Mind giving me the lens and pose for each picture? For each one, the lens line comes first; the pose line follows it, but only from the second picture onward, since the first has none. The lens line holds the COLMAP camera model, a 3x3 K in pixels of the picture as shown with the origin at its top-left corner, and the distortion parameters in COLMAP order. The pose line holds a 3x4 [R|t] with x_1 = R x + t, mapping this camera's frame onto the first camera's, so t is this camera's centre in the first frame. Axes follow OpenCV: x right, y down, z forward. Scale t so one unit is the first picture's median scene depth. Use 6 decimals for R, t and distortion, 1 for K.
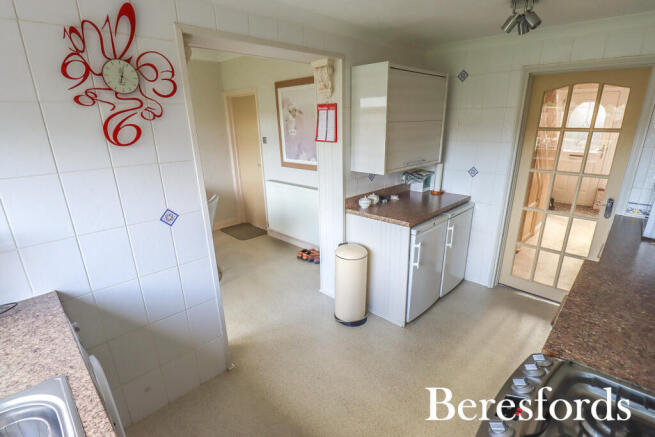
lens RADIAL K [[309.7, 0, 338.2], [0, 309.7, 212.7], [0, 0, 1]] dist [0.001301, -0.014133]
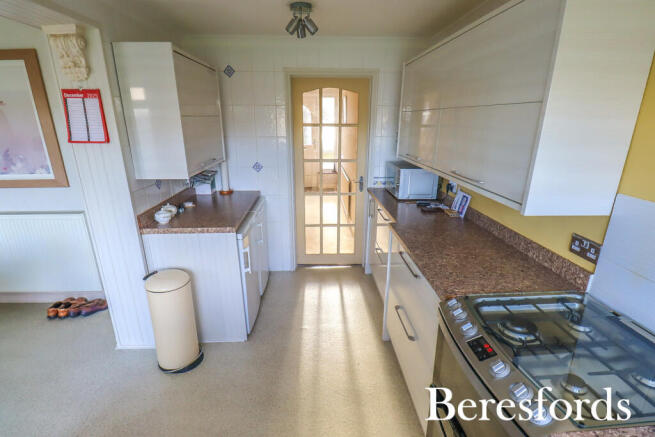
lens RADIAL K [[309.7, 0, 338.2], [0, 309.7, 212.7], [0, 0, 1]] dist [0.001301, -0.014133]
pose [[0.709887, -0.190805, 0.677978, -0.142601], [0.187250, 0.979091, 0.079485, -0.022579], [-0.678968, 0.070526, 0.730773, 0.111078]]
